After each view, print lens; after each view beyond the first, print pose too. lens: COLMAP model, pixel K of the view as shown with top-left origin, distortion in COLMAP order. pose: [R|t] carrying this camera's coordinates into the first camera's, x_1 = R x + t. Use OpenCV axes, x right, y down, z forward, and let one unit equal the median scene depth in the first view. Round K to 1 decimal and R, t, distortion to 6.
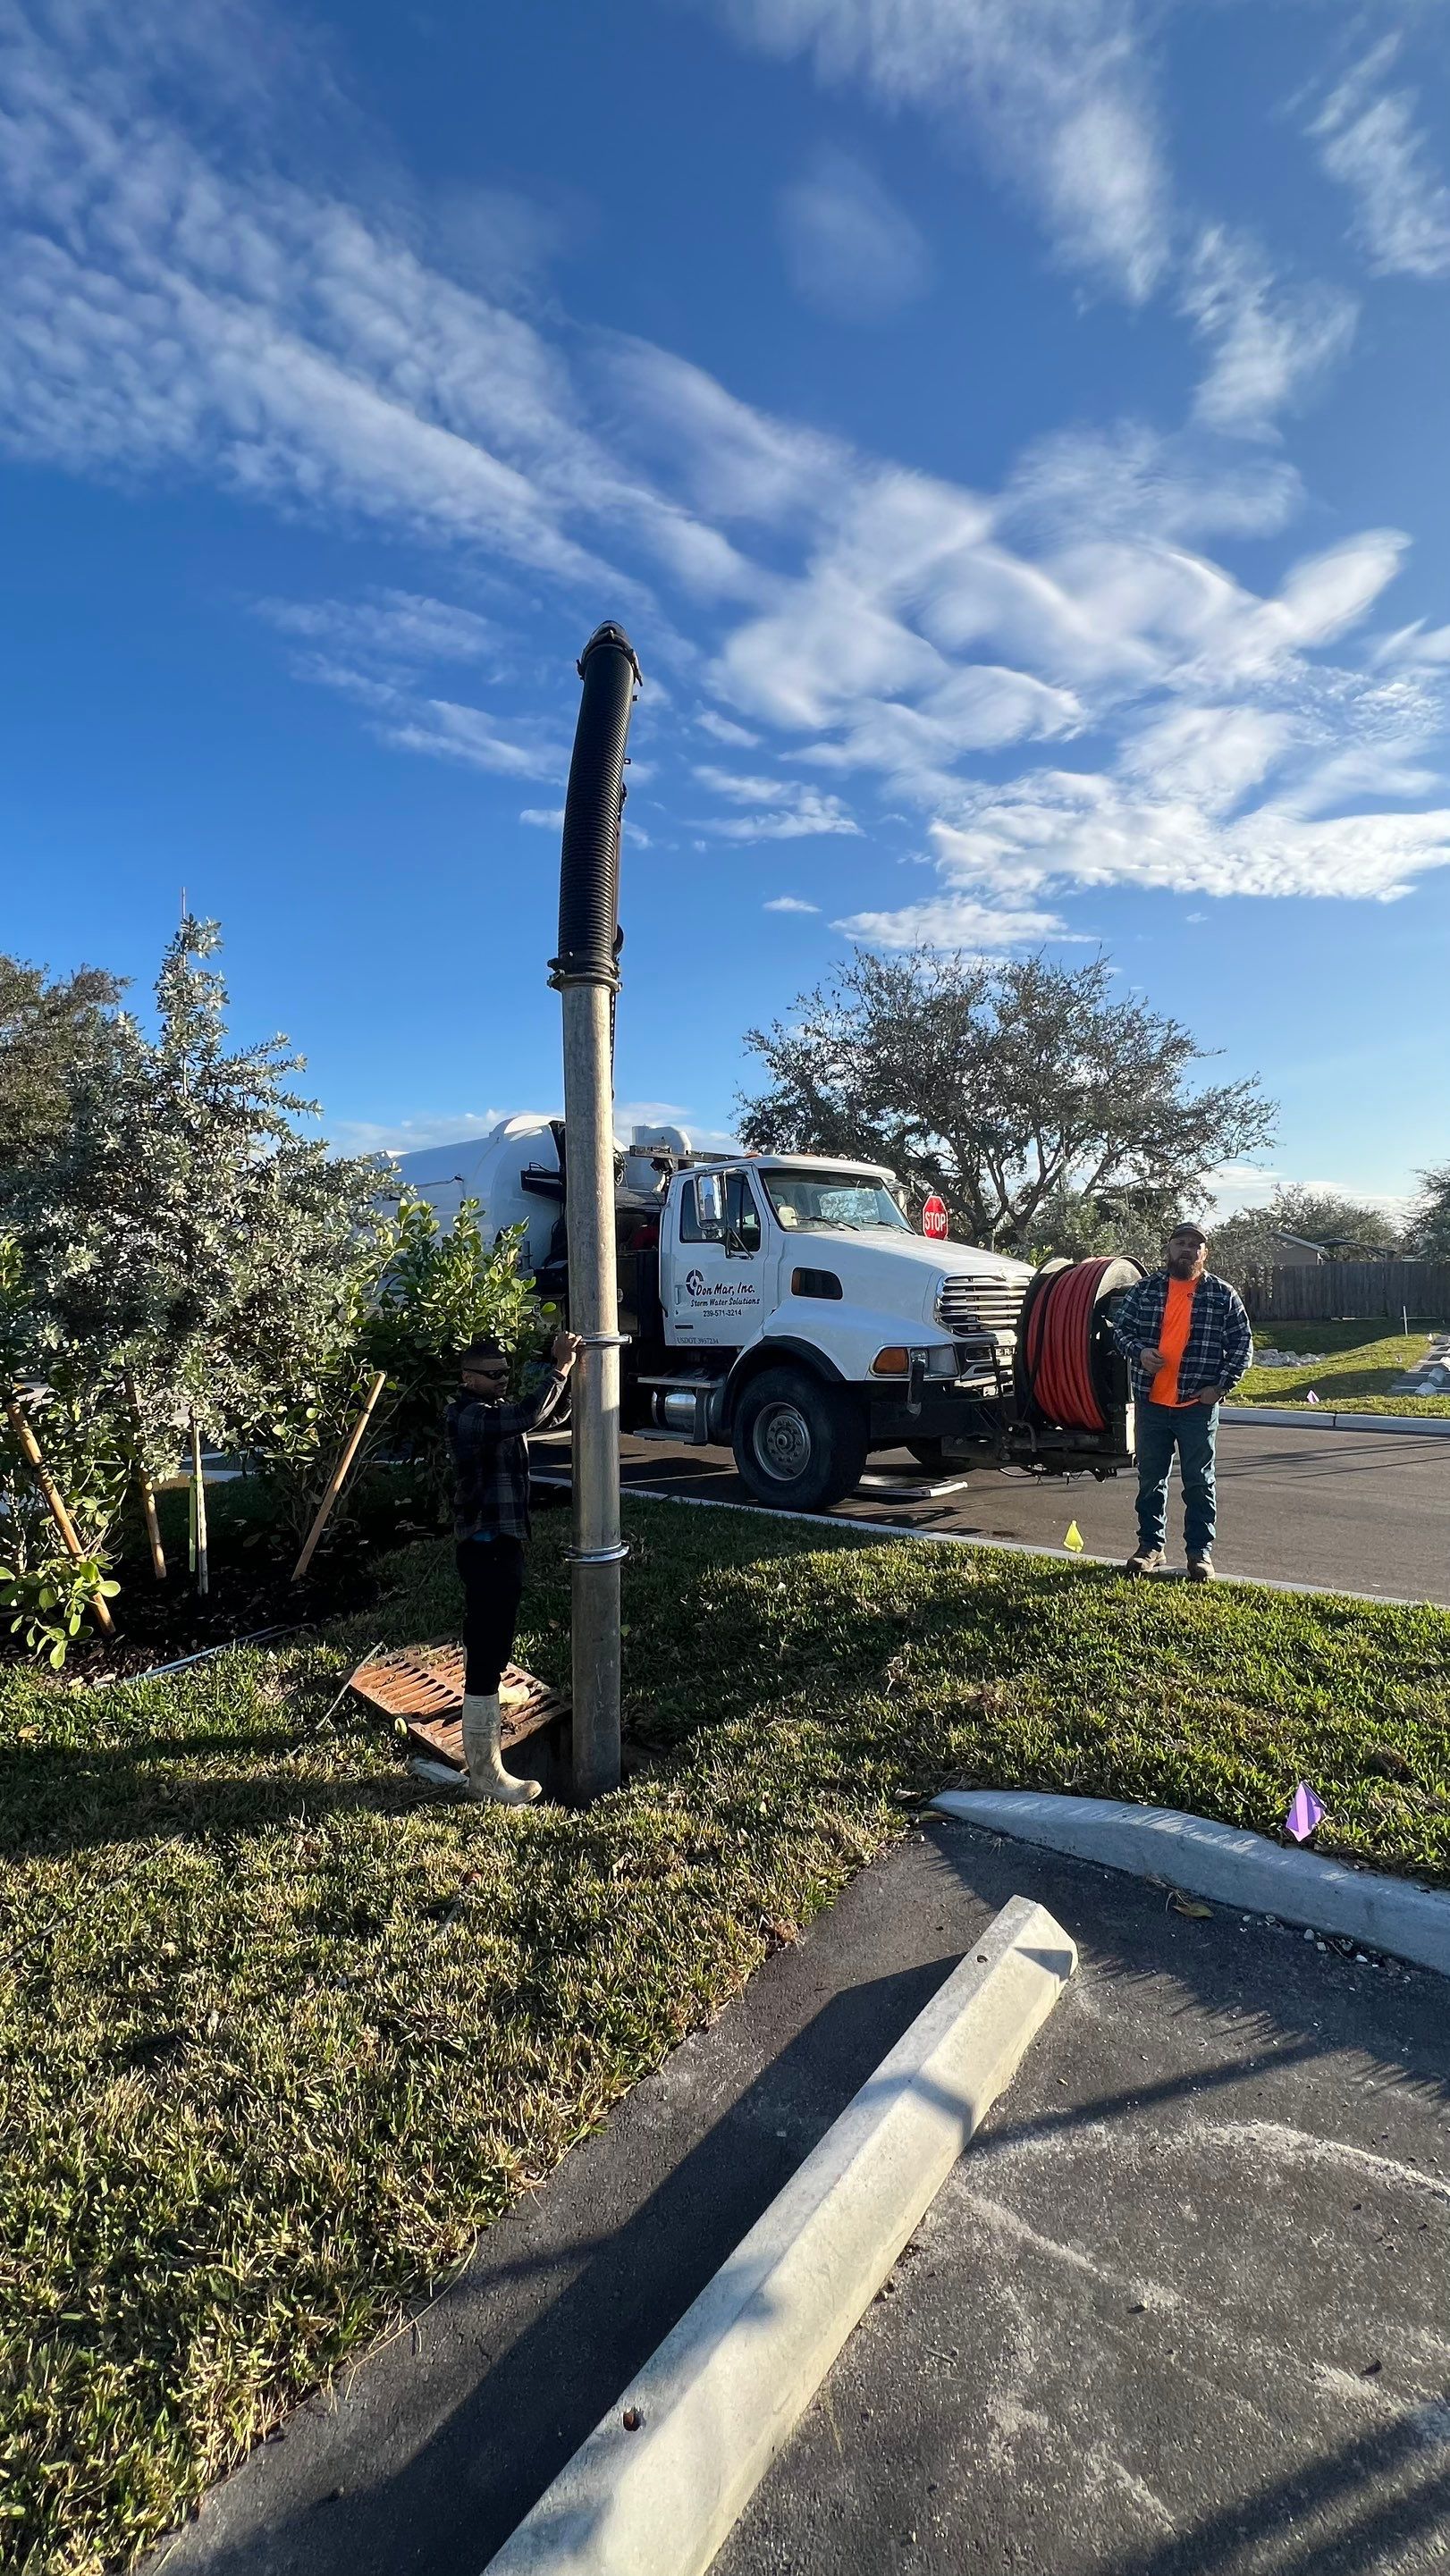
lens RADIAL K [[1029.7, 0, 739.0], [0, 1029.7, 1284.7], [0, 0, 1]] dist [-0.000546, 0.000185]
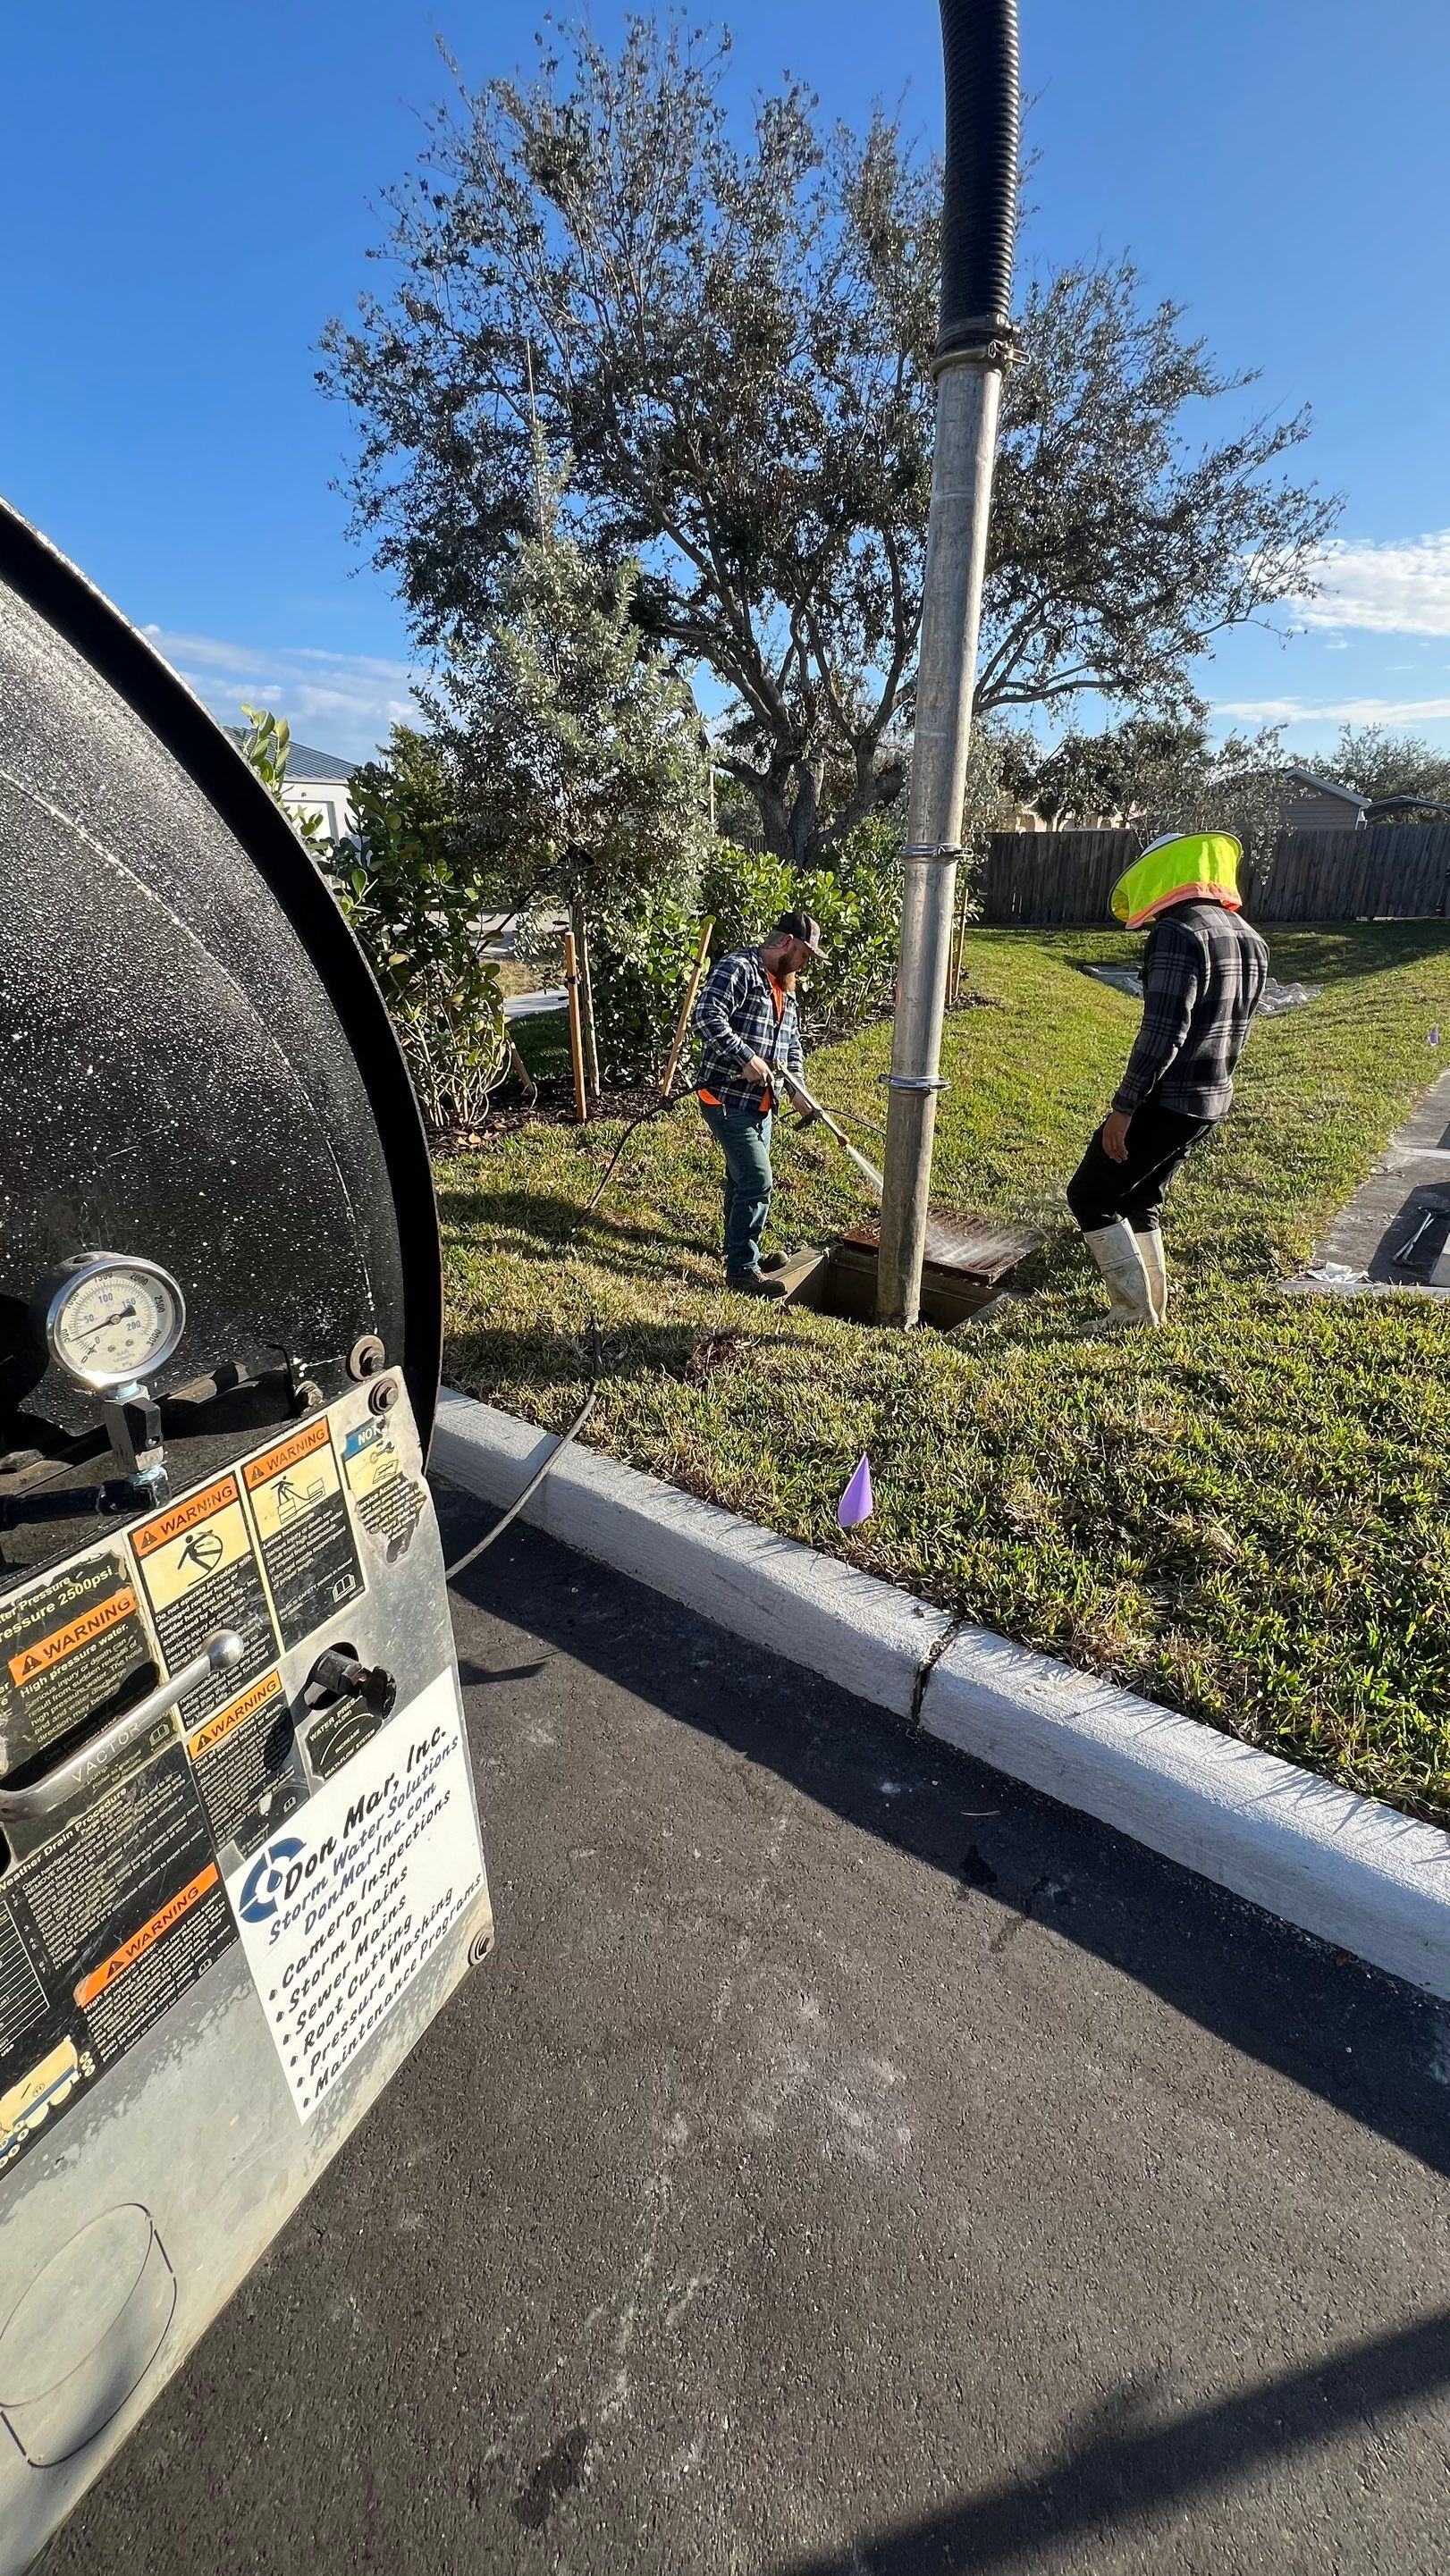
lens RADIAL K [[1026.6, 0, 717.3], [0, 1026.6, 1280.3], [0, 0, 1]] dist [-0.001310, -0.000034]
pose [[0.999514, 0.013270, -0.028212, 0.724043], [-0.001759, 0.927458, 0.373923, 0.009288], [0.031127, -0.373691, 0.927031, 1.131566]]
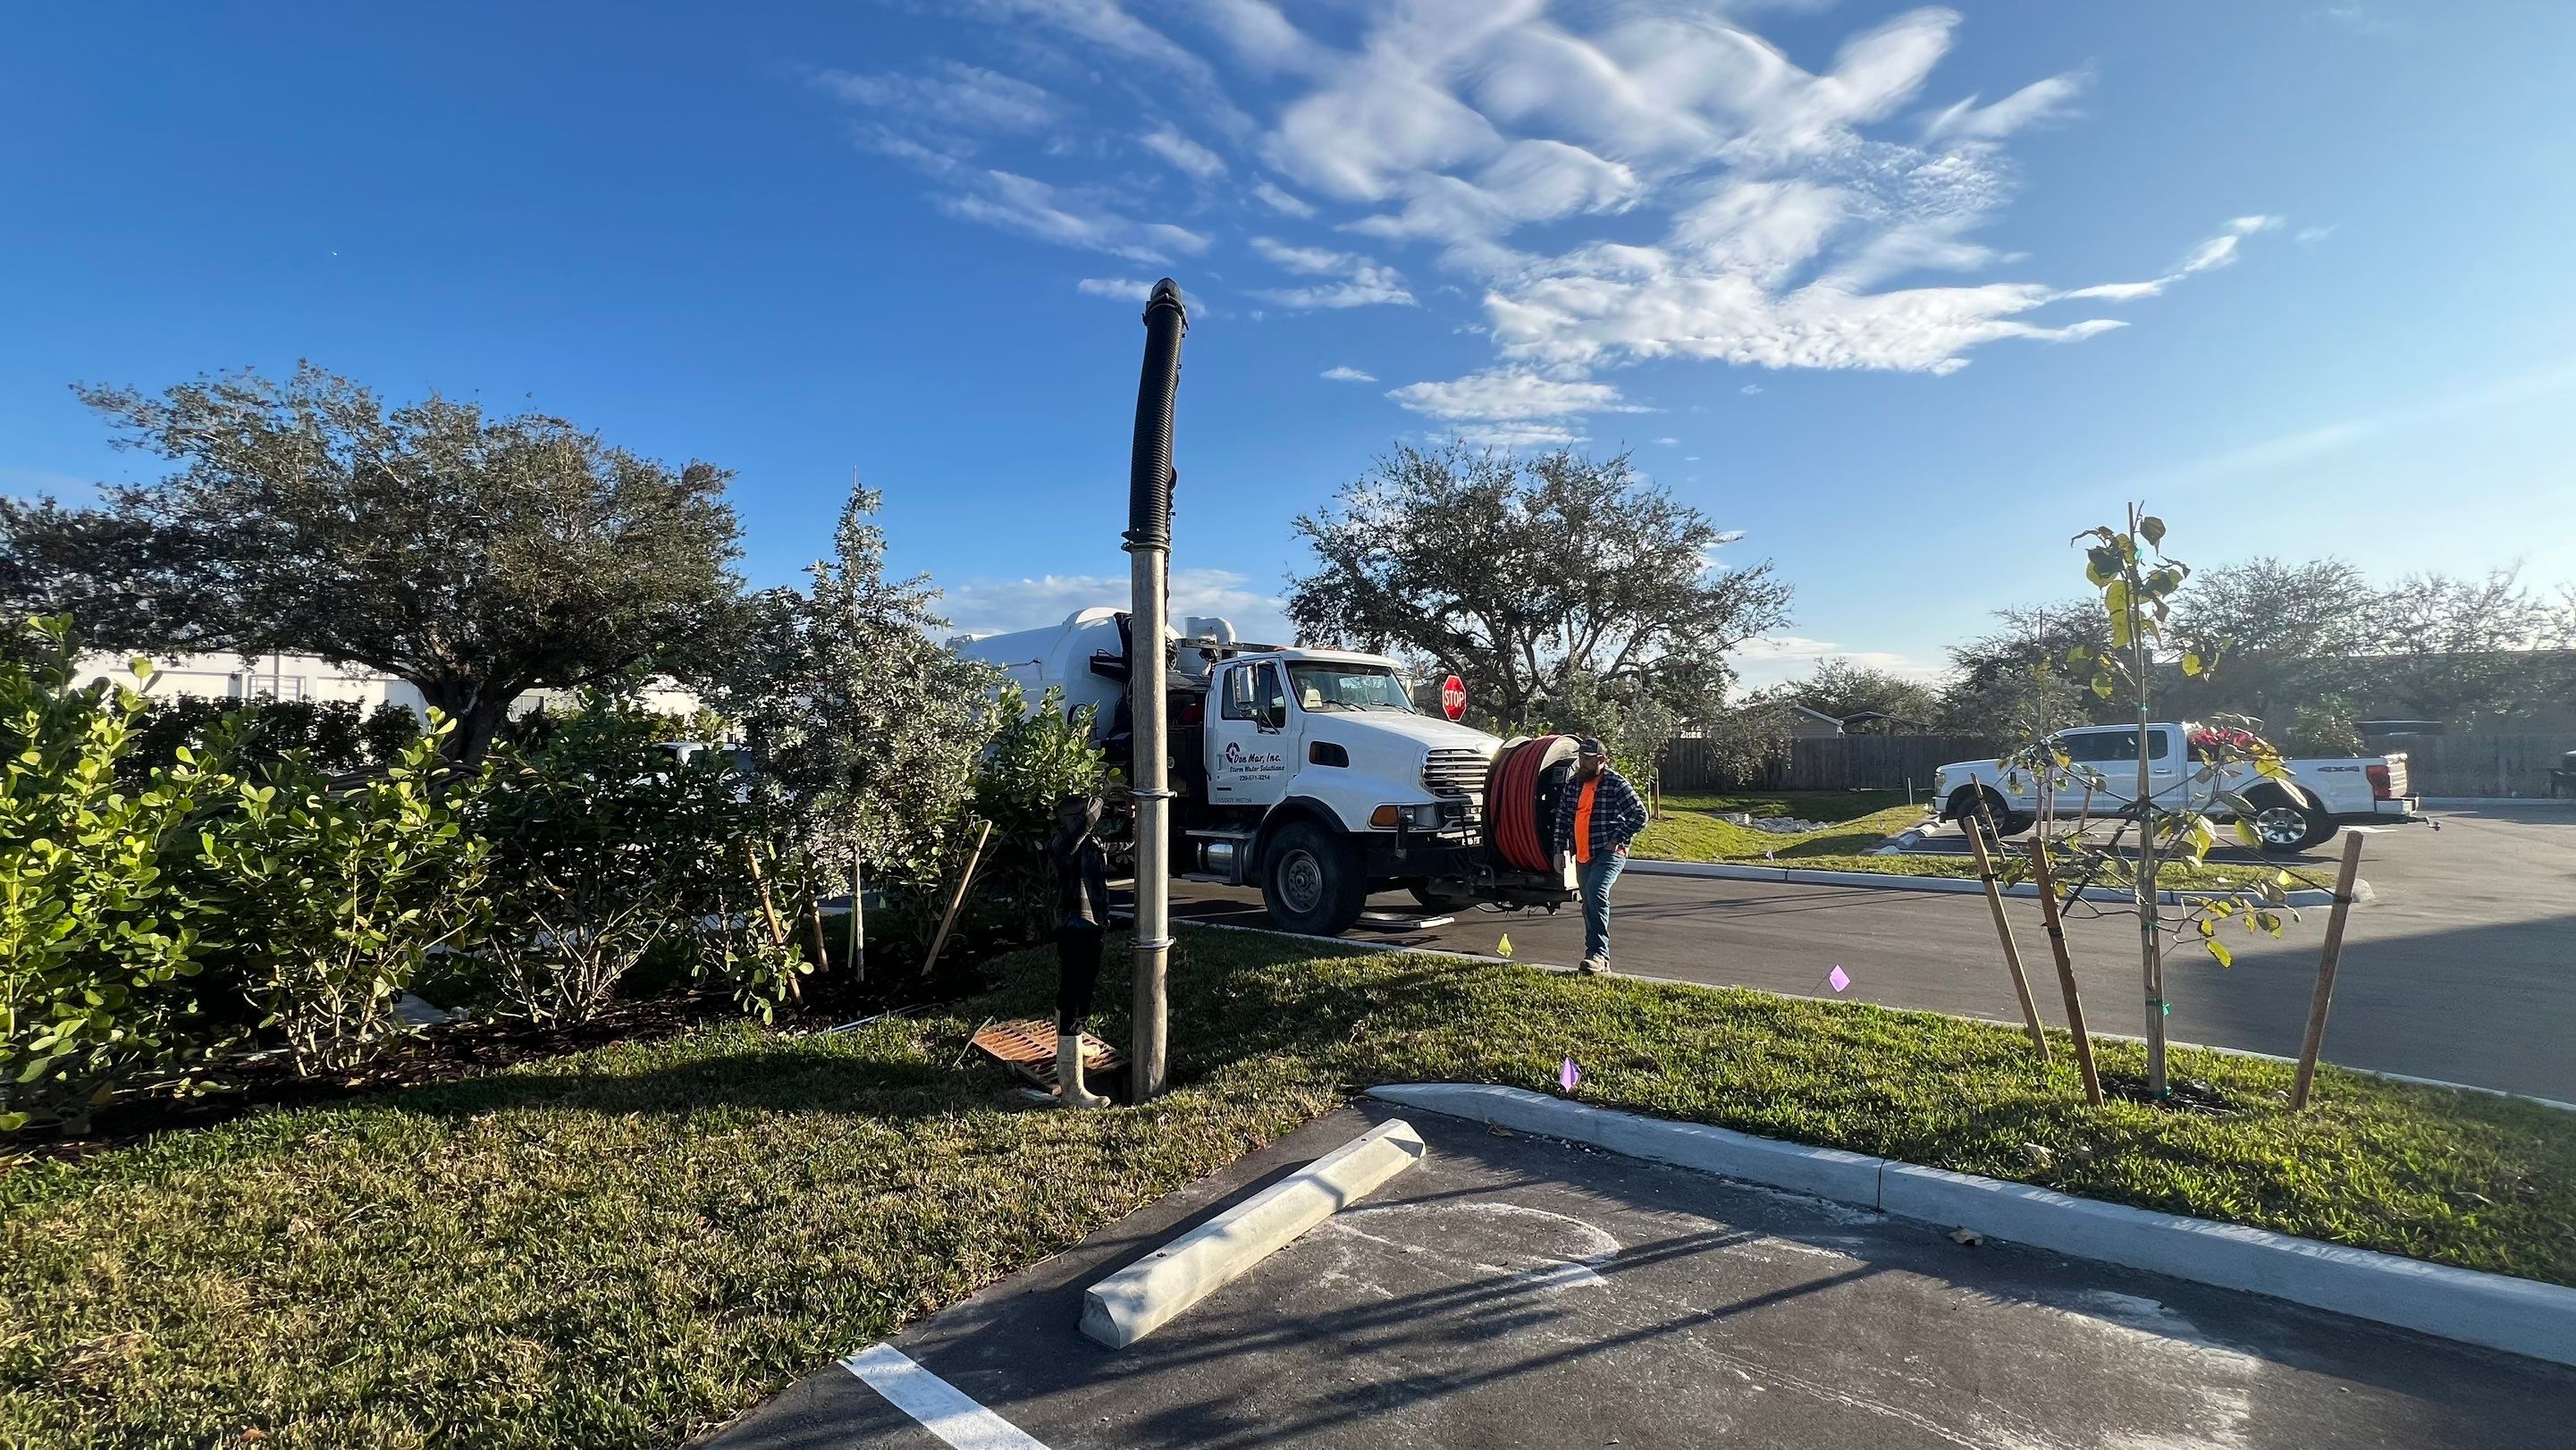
lens RADIAL K [[1031.2, 0, 1285.7], [0, 1031.2, 798.2], [0, 0, 1]] dist [-0.001438, -0.000090]
pose [[0.999916, 0.007404, -0.010666, 0.039852], [-0.006920, 0.998974, 0.044766, -0.004158], [0.010987, -0.044688, 0.998941, -0.256415]]
